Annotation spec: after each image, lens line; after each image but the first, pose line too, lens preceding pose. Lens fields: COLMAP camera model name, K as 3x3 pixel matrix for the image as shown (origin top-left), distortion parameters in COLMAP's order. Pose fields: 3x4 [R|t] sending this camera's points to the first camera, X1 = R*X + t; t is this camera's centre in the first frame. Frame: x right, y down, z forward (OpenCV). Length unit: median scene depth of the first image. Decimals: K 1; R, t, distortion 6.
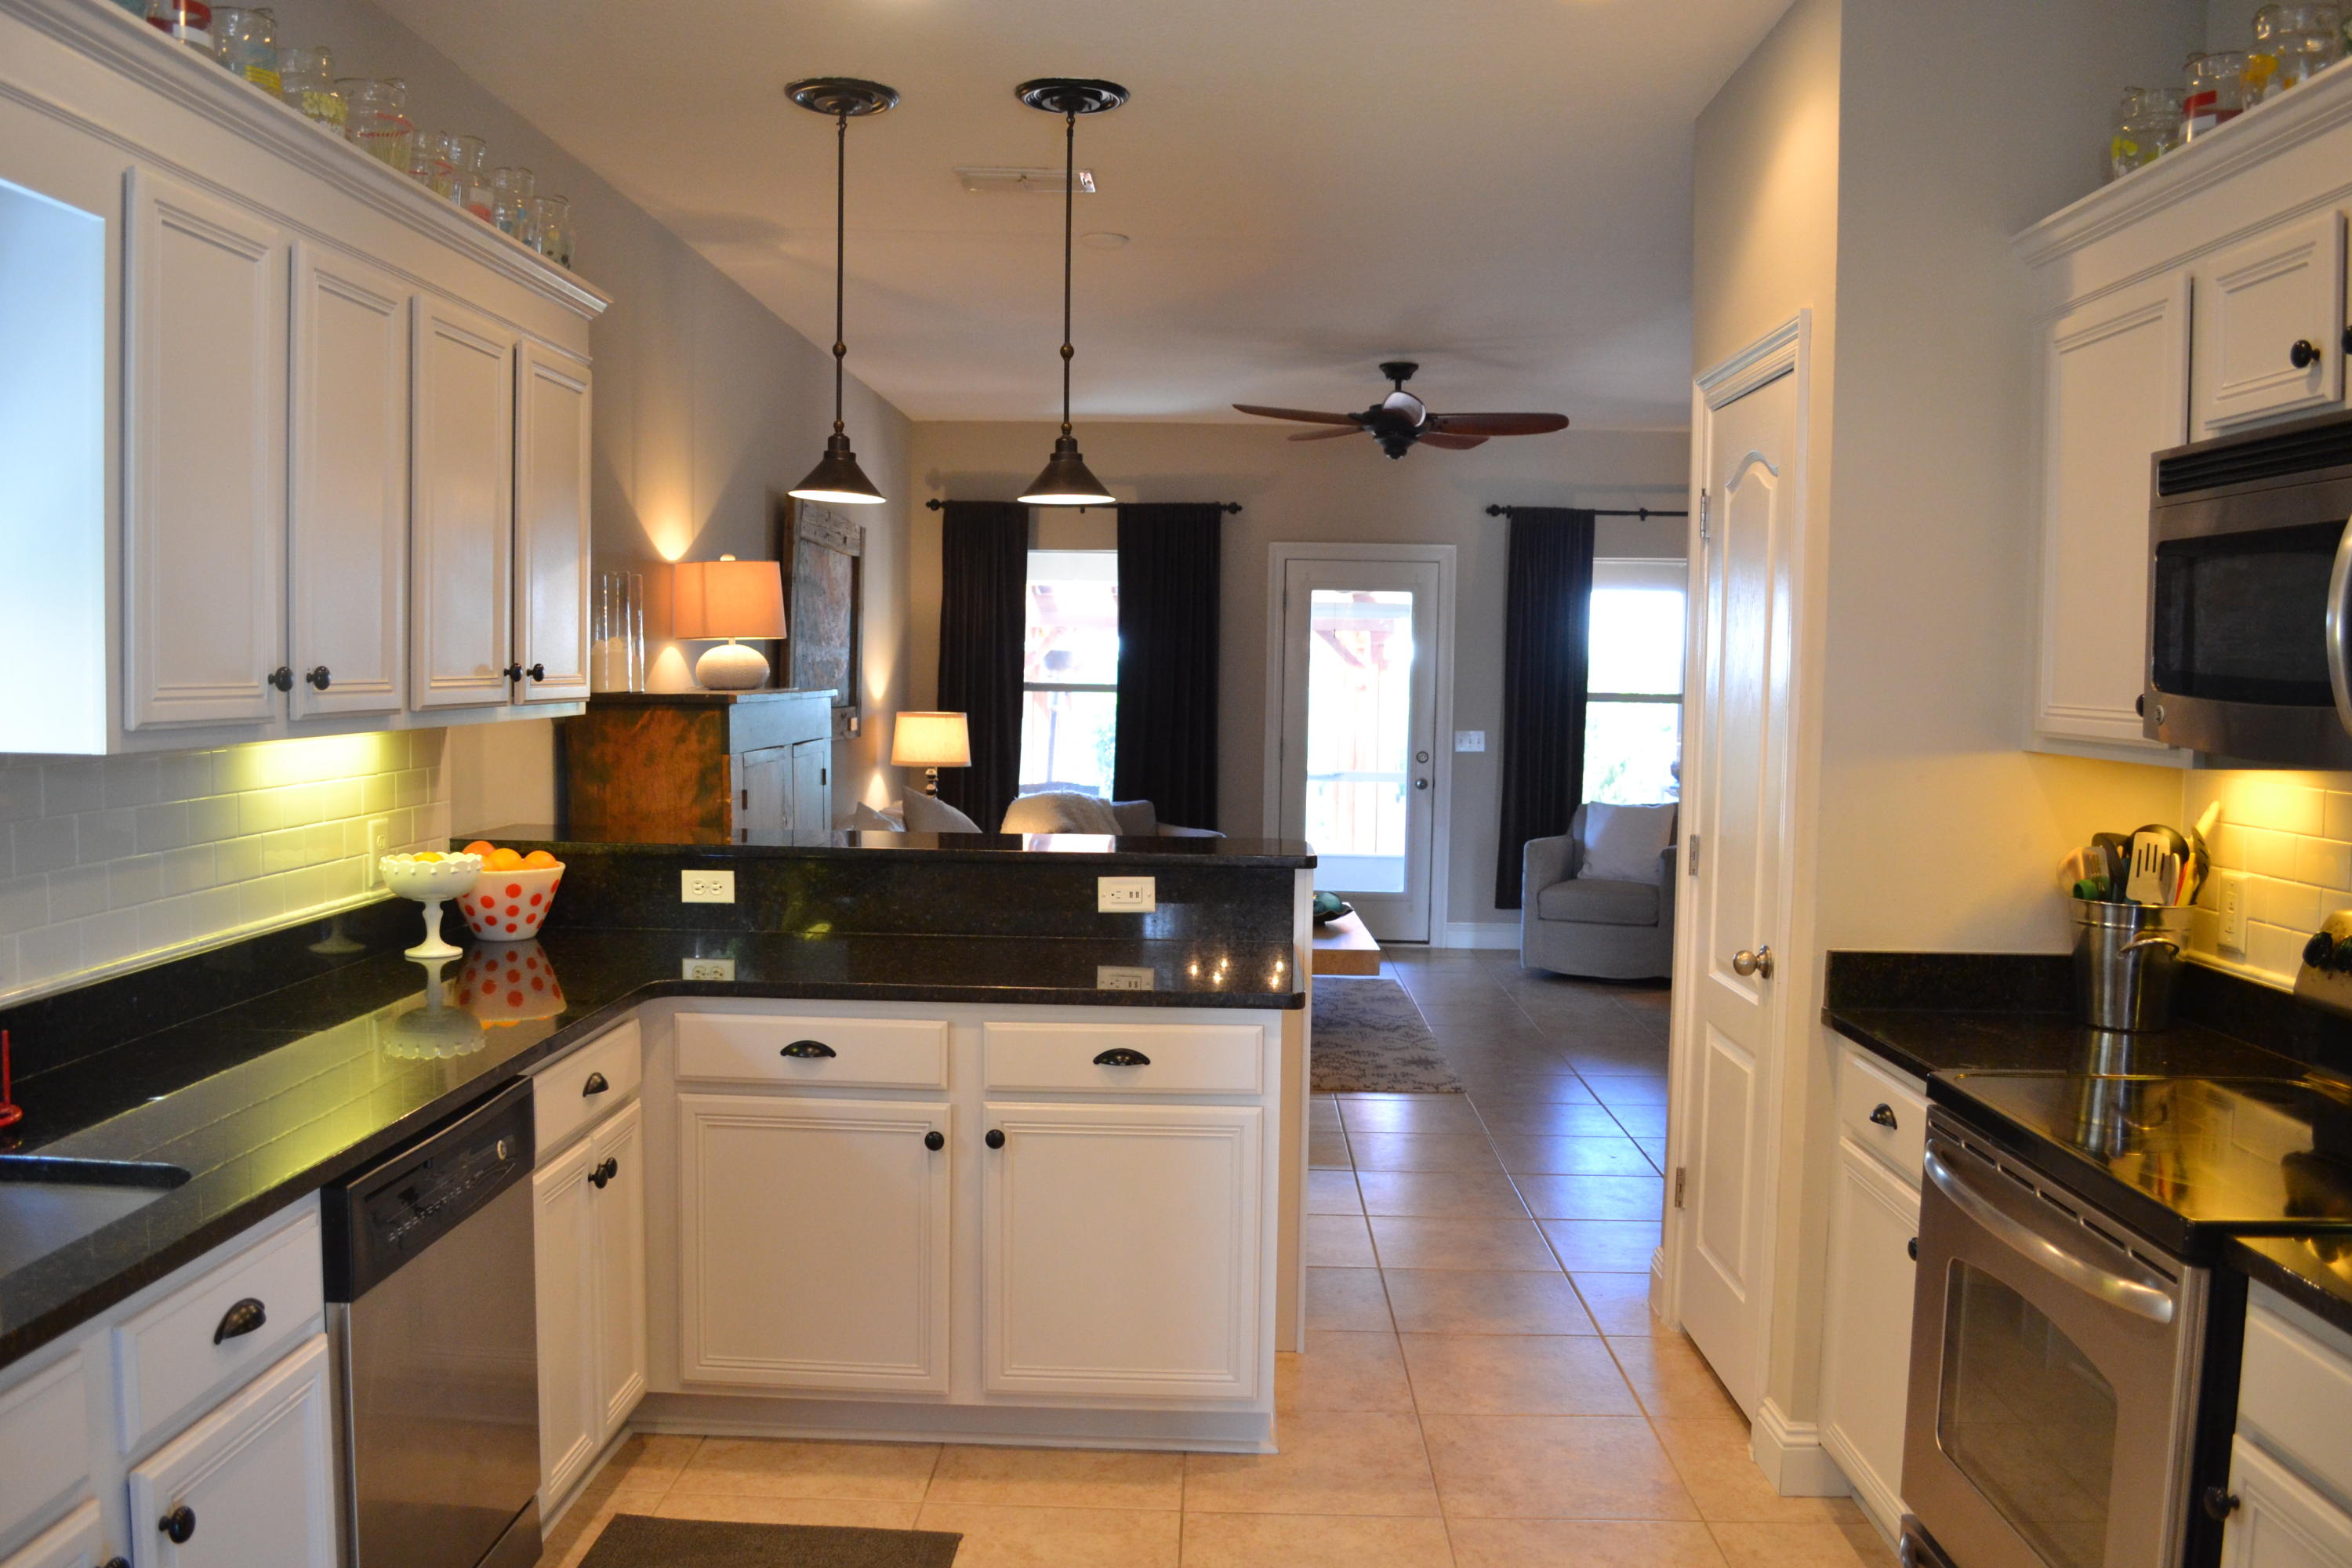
lens RADIAL K [[1863.7, 0, 1161.9], [0, 1863.7, 786.8], [0, 0, 1]] dist [-0.083581, 0.008182]
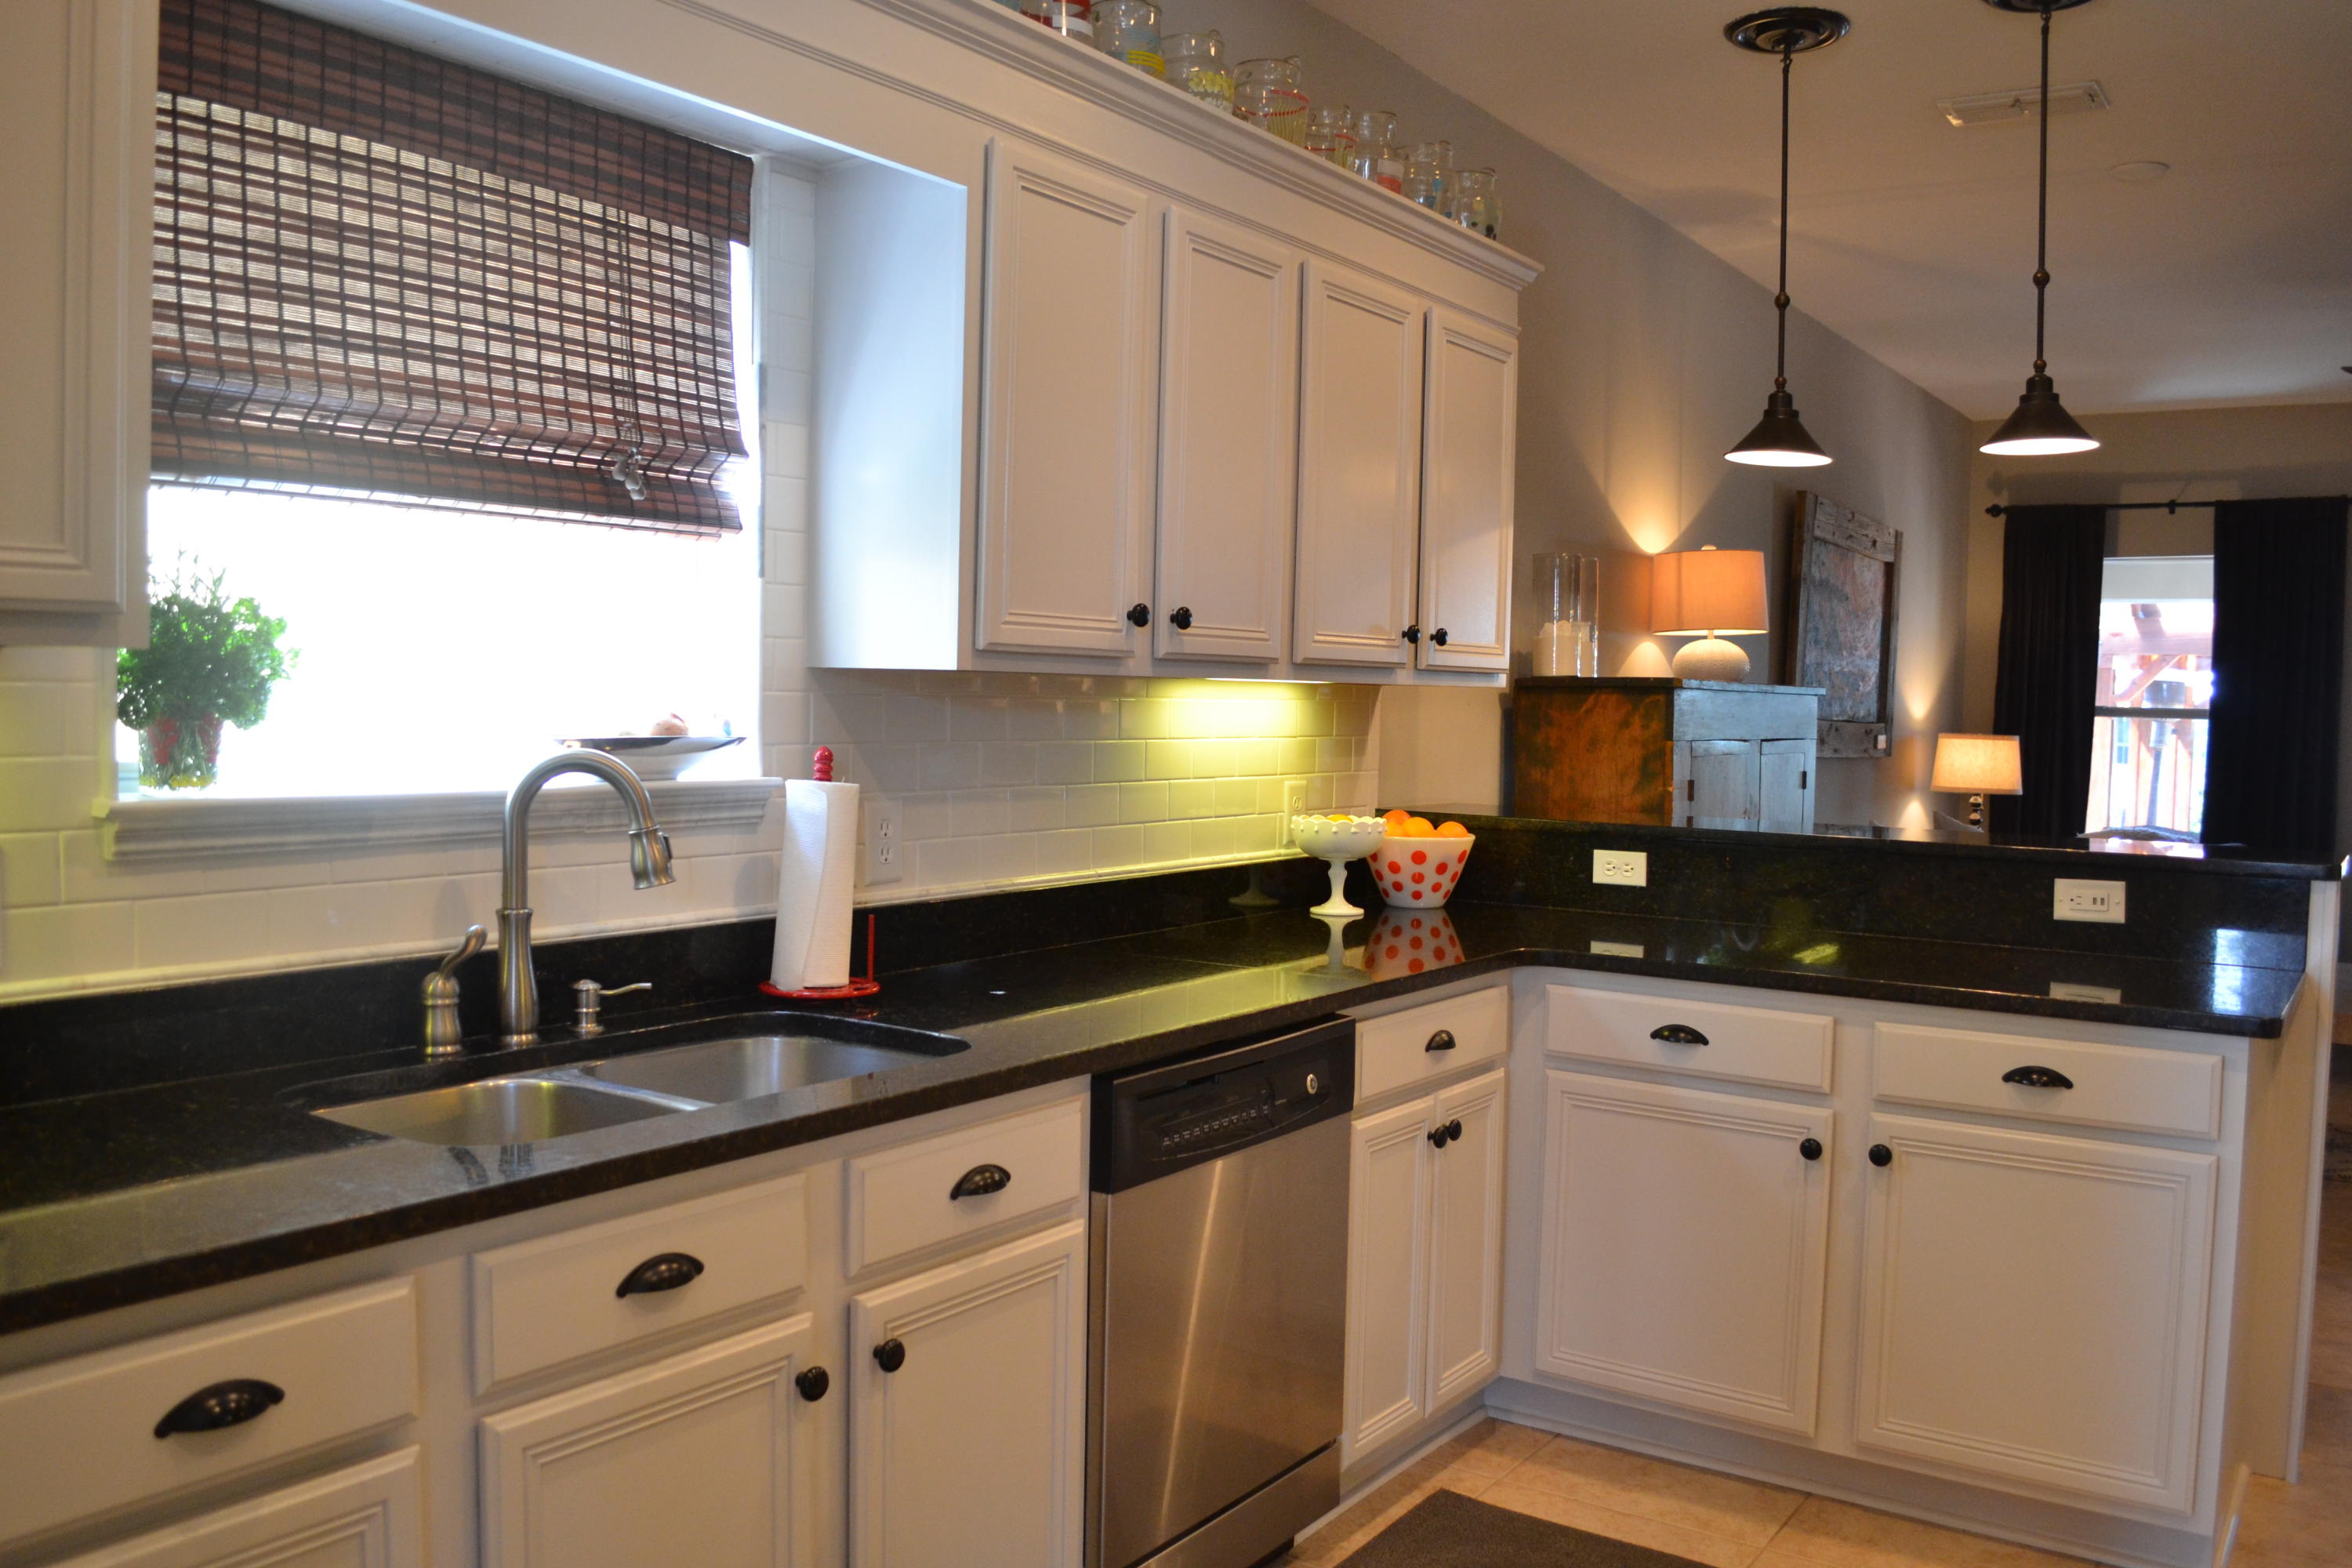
lens RADIAL K [[1863.7, 0, 1161.9], [0, 1863.7, 786.8], [0, 0, 1]] dist [-0.083581, 0.008182]
pose [[0.835461, 0.029307, -0.548768, 0.086569], [-0.043942, 0.998942, -0.013551, 0.037502], [0.547790, 0.035435, 0.835865, 0.073052]]
